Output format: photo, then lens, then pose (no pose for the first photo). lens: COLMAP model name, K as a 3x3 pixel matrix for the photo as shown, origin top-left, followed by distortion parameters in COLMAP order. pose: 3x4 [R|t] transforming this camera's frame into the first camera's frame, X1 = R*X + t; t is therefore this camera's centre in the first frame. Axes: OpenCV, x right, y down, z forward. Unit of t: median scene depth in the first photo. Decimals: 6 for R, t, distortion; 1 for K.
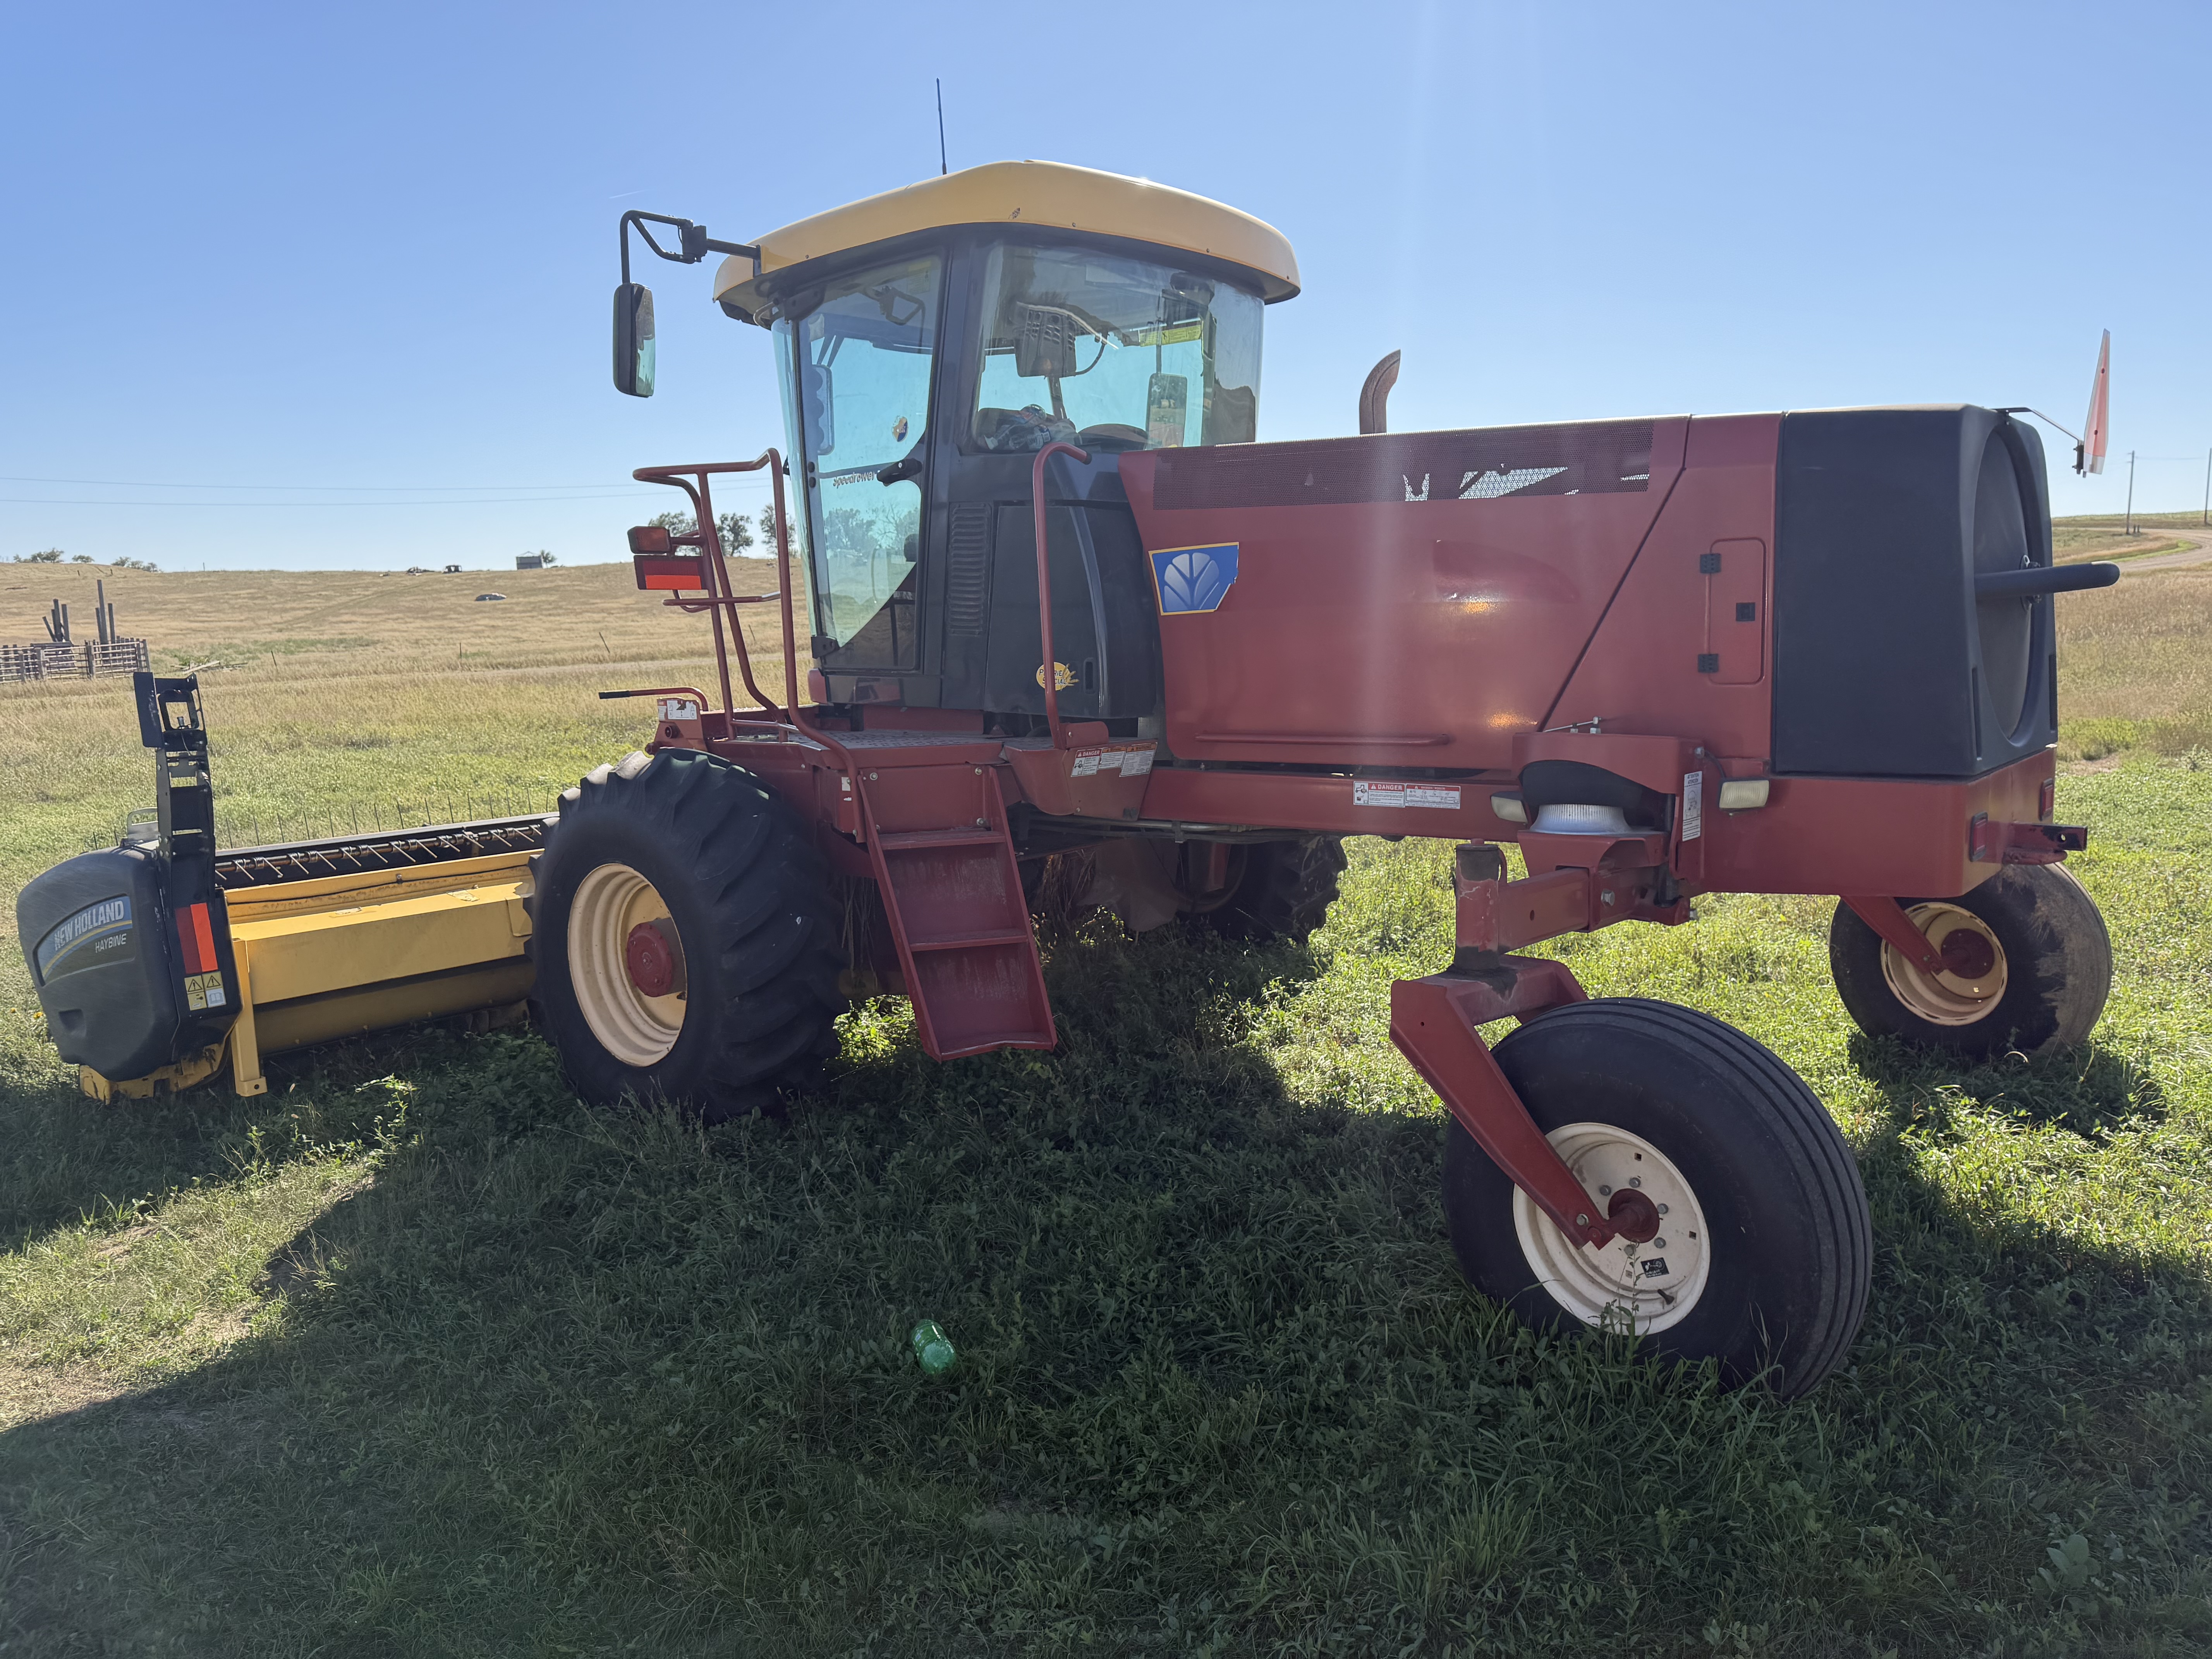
lens RADIAL K [[1517.0, 0, 1103.6], [0, 1517.0, 842.7], [0, 0, 1]] dist [0.071221, -0.037359]
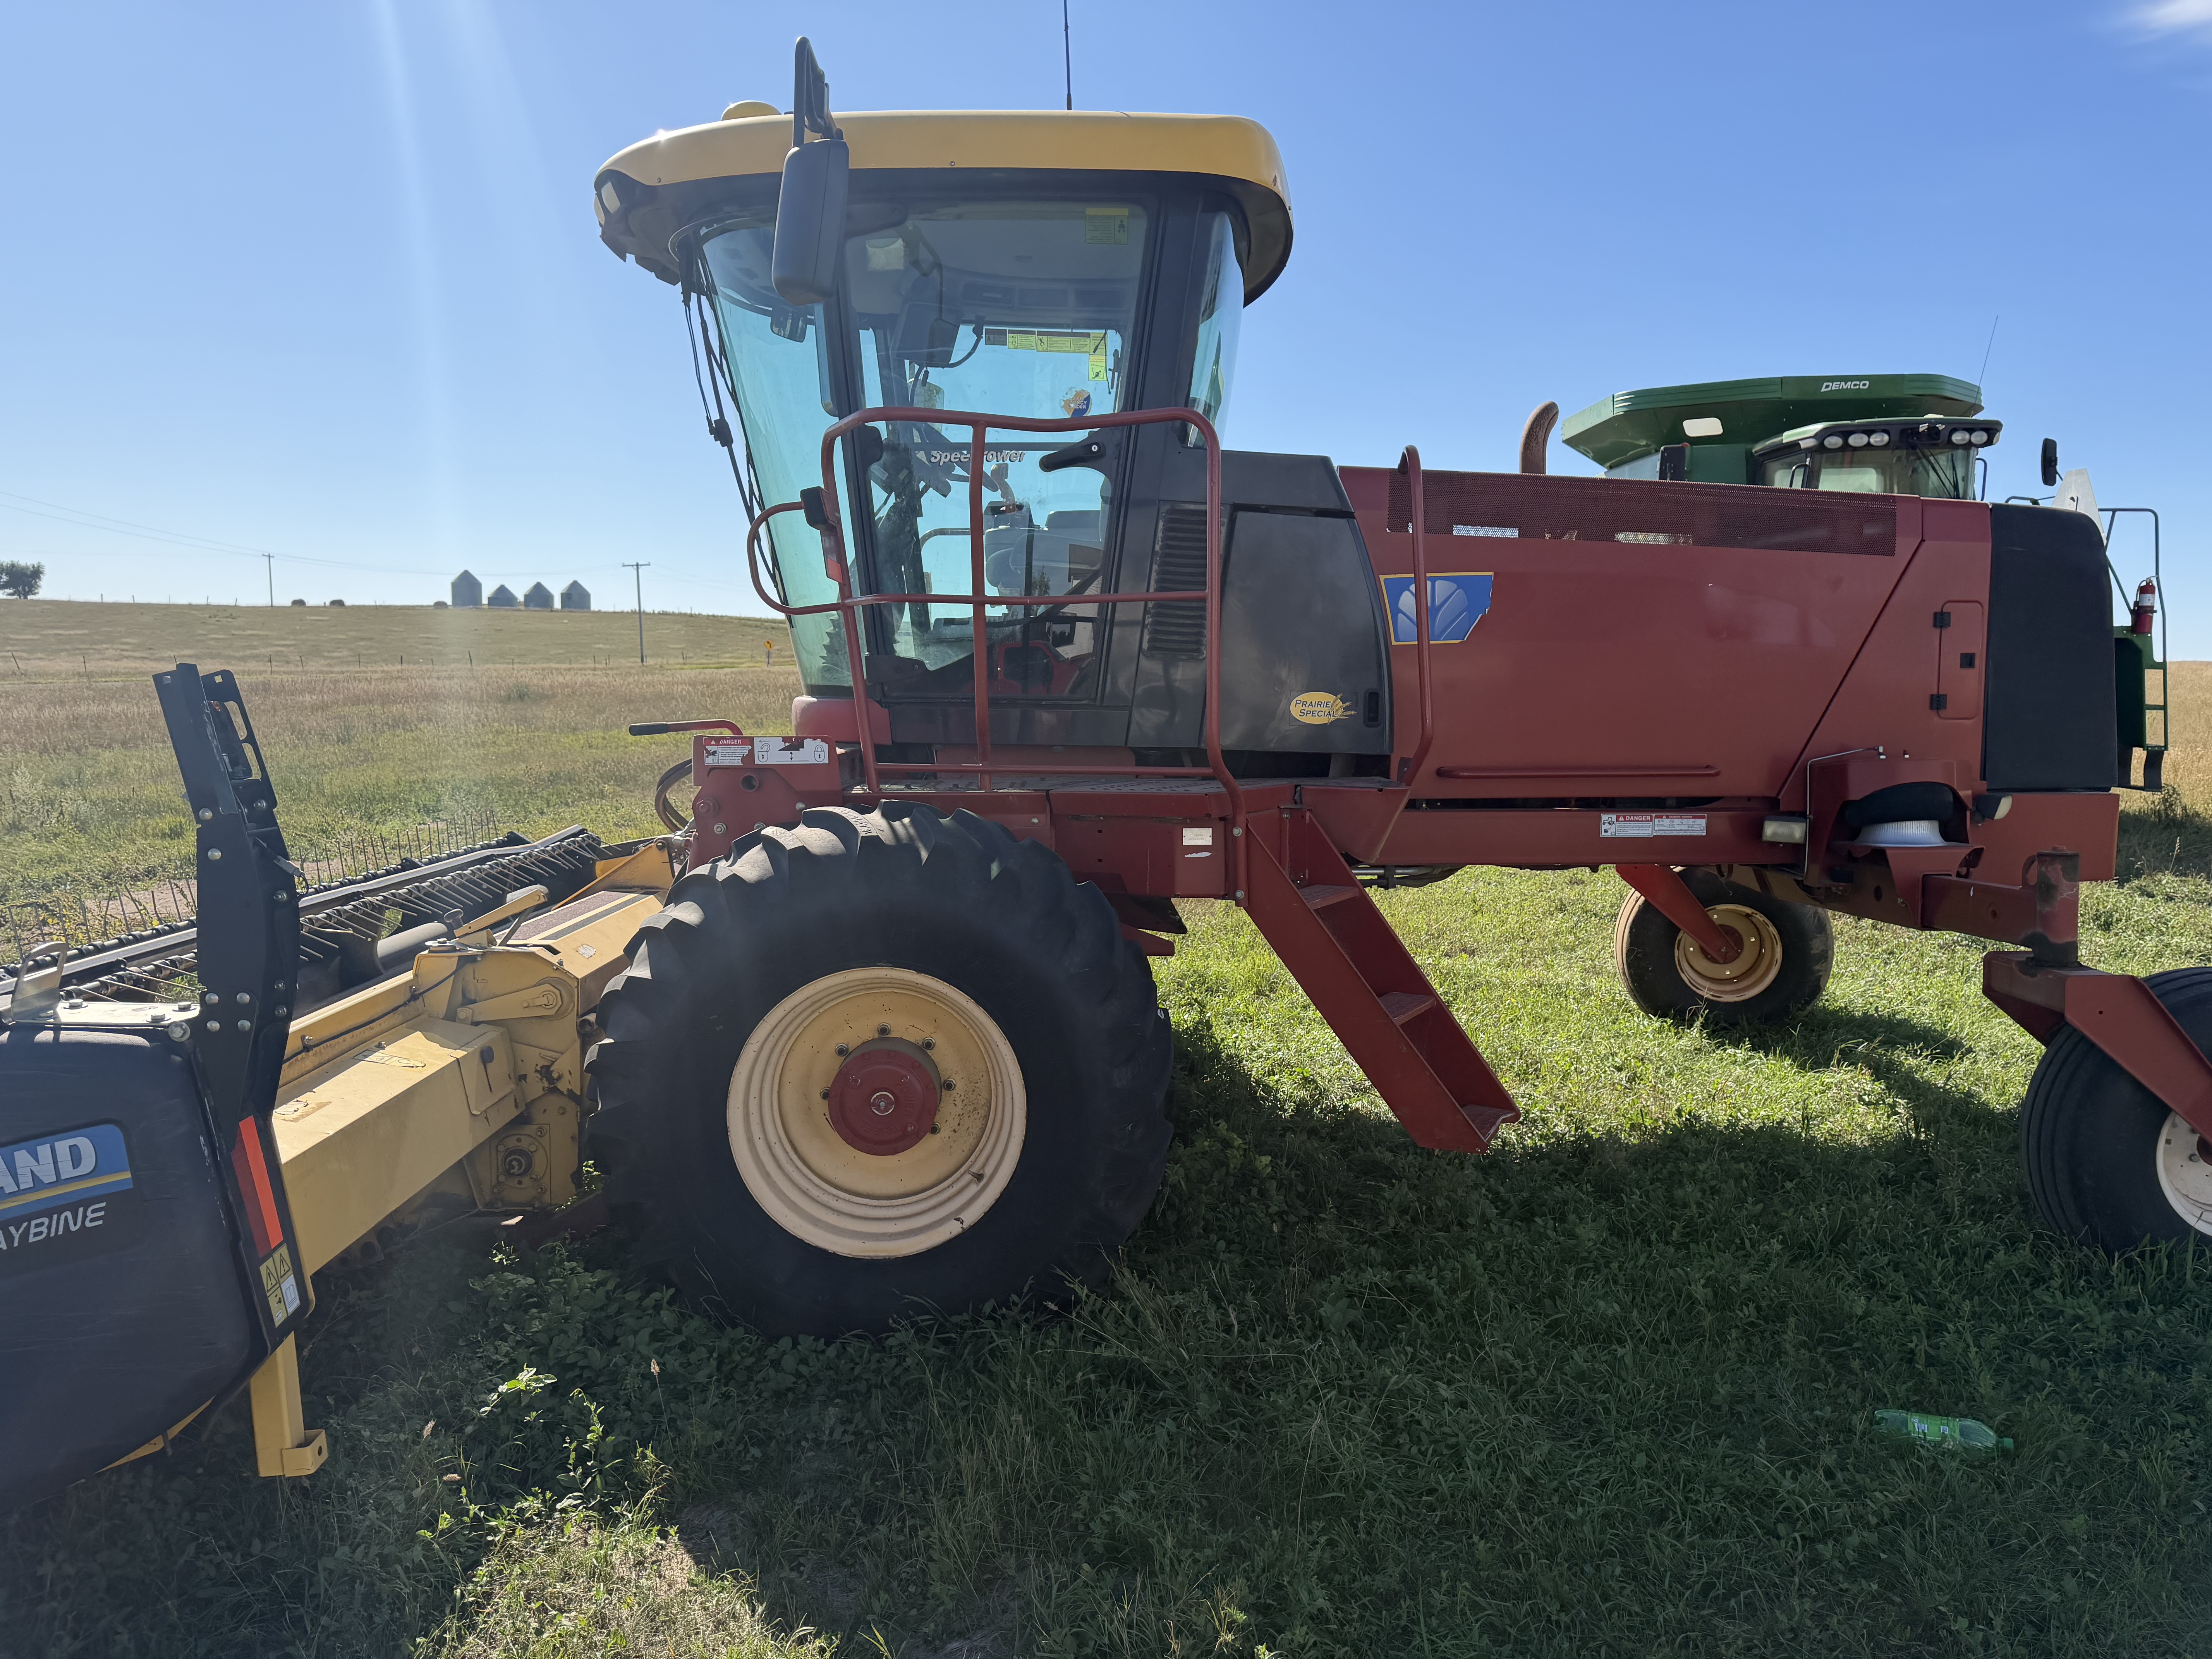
lens RADIAL K [[1541.9, 0, 1117.0], [0, 1541.9, 845.6], [0, 0, 1]] dist [0.040779, -0.051354]
pose [[0.739606, -0.038717, 0.671925, -0.726788], [0.072958, 0.997073, -0.022855, -0.018282], [-0.669074, 0.065926, 0.740266, 0.424904]]
